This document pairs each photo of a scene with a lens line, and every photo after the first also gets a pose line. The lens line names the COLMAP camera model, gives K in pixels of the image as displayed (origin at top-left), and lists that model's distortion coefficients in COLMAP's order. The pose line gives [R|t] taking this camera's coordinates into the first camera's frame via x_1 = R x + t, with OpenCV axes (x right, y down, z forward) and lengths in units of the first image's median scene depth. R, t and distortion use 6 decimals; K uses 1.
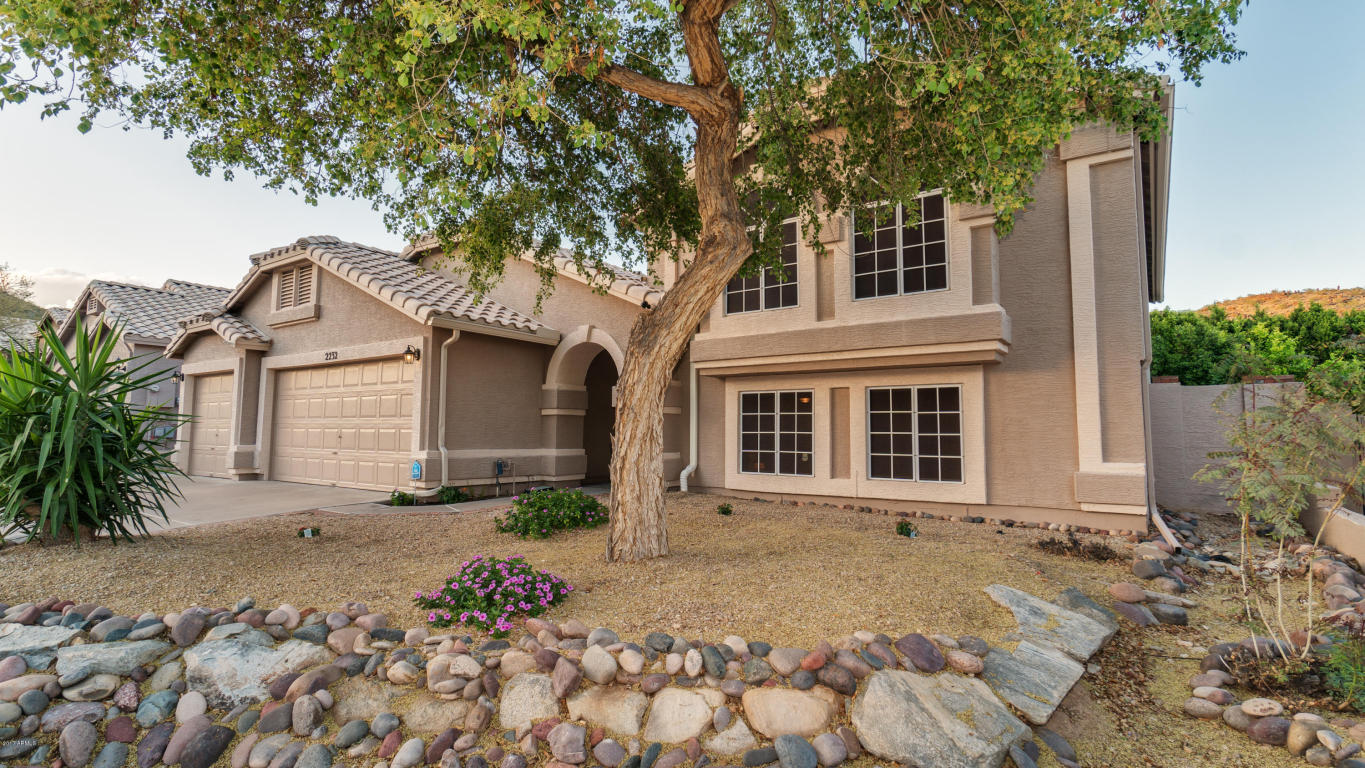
lens RADIAL K [[623.7, 0, 678.6], [0, 623.7, 380.0], [0, 0, 1]] dist [-0.002956, 0.000012]
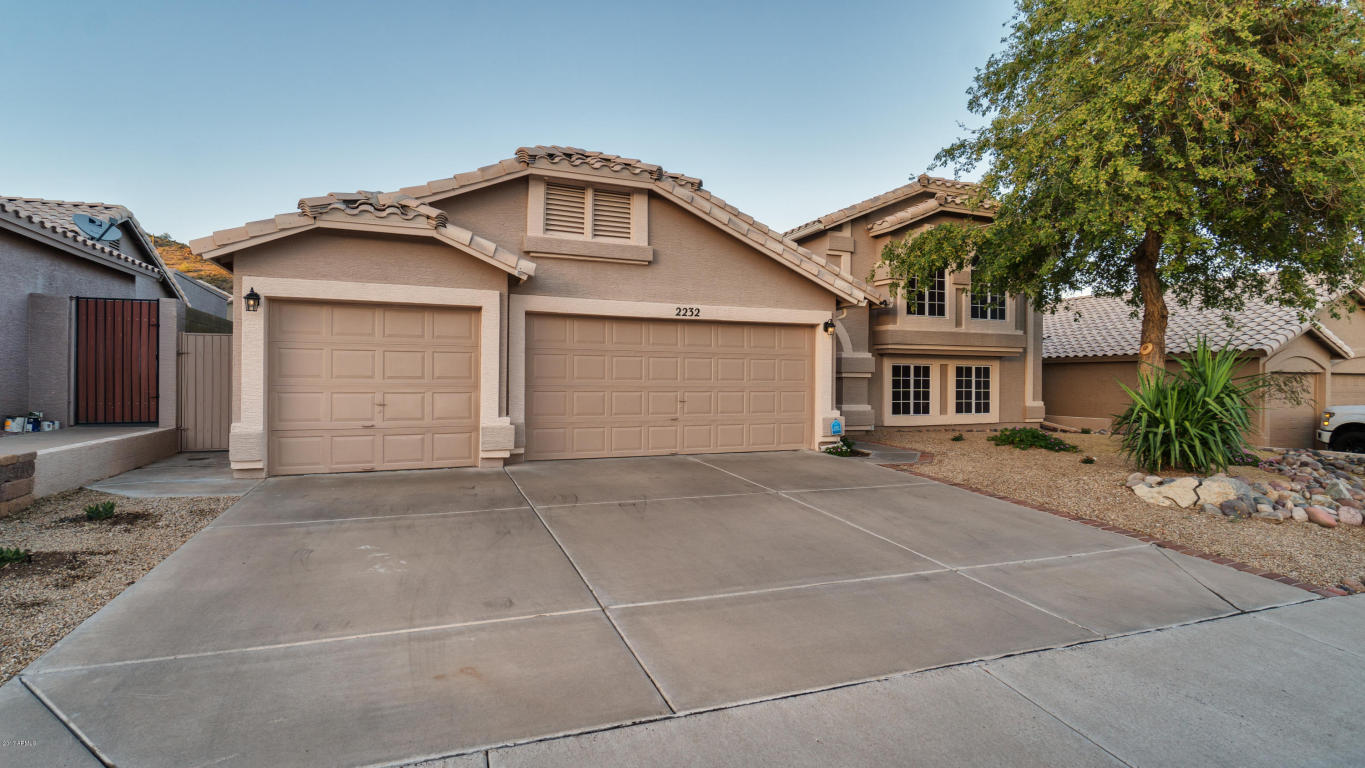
lens RADIAL K [[623.7, 0, 678.6], [0, 623.7, 380.0], [0, 0, 1]] dist [-0.002956, 0.000012]
pose [[0.564599, -0.004054, 0.825355, -1.589003], [-0.070050, 0.996145, 0.052812, 0.015091], [-0.822387, -0.087634, 0.562138, 0.598042]]
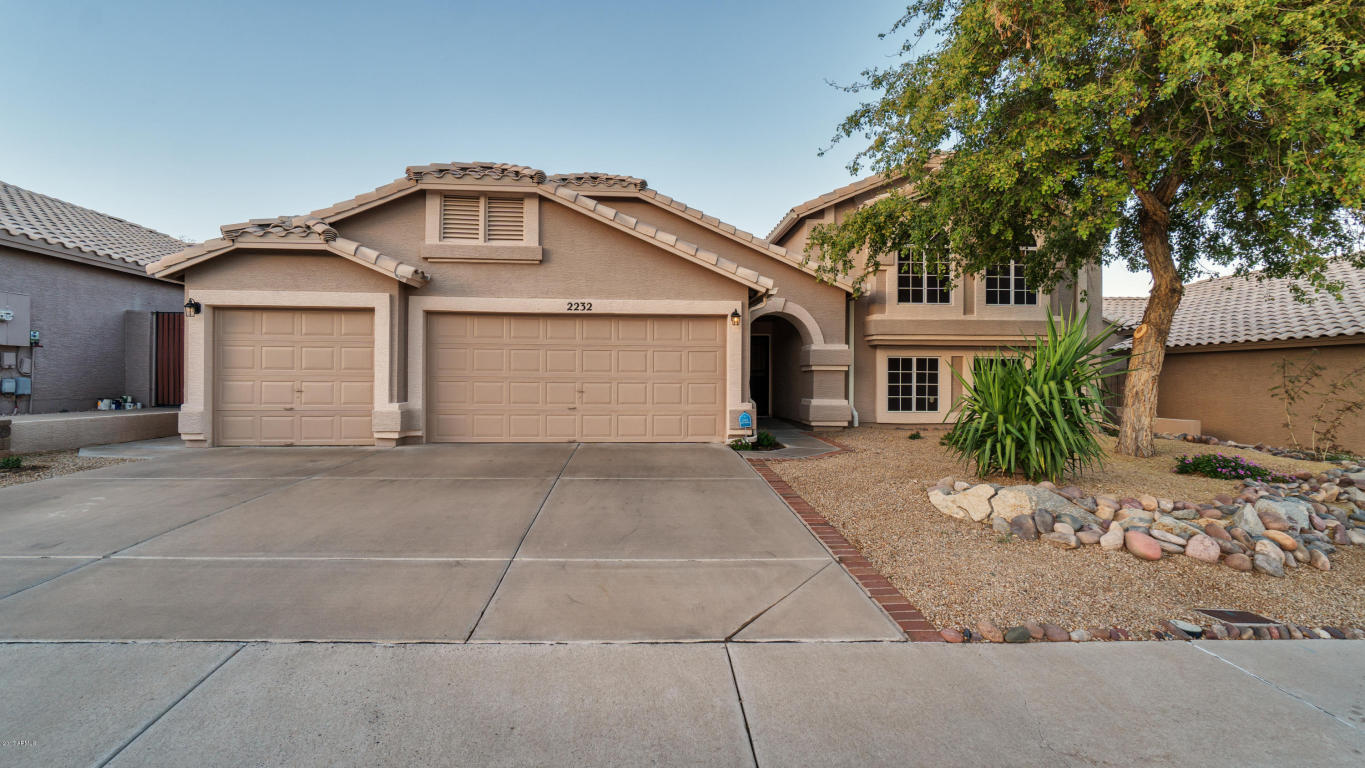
lens RADIAL K [[584.2, 0, 684.5], [0, 584.2, 382.8], [0, 0, 1]] dist [-0.001668, -0.000234]
pose [[0.786807, -0.006485, 0.617166, -1.187932], [-0.050603, 0.995900, 0.074978, 0.002456], [-0.615122, -0.090224, 0.783253, 0.236805]]
